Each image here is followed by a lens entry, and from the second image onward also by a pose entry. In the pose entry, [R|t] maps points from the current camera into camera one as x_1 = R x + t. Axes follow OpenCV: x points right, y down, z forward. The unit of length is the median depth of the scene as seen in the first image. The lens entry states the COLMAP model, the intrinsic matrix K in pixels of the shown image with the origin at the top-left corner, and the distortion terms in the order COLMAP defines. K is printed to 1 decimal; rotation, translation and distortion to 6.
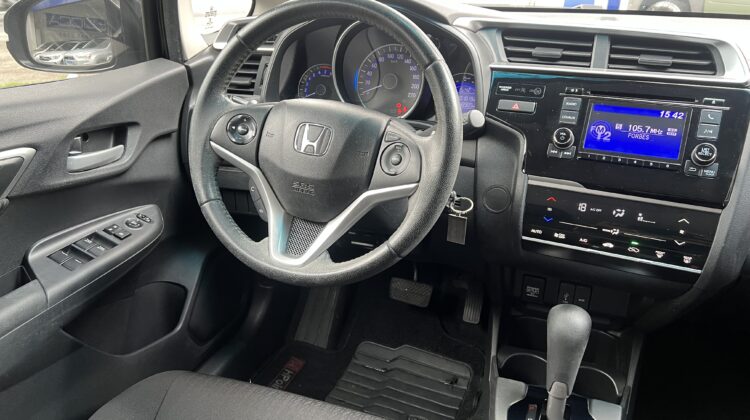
lens RADIAL K [[581.4, 0, 375.0], [0, 581.4, 210.0], [0, 0, 1]] dist [0.046832, -0.057397]
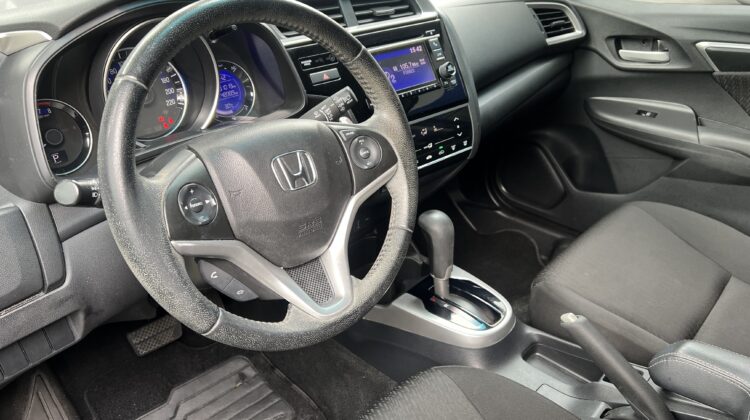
lens RADIAL K [[581.4, 0, 375.0], [0, 581.4, 210.0], [0, 0, 1]] dist [0.046832, -0.057397]
pose [[0.374825, -0.445154, 0.813230, -0.751993], [0.365427, 0.877105, 0.311690, -0.285140], [-0.852038, 0.180347, 0.491432, 0.490682]]
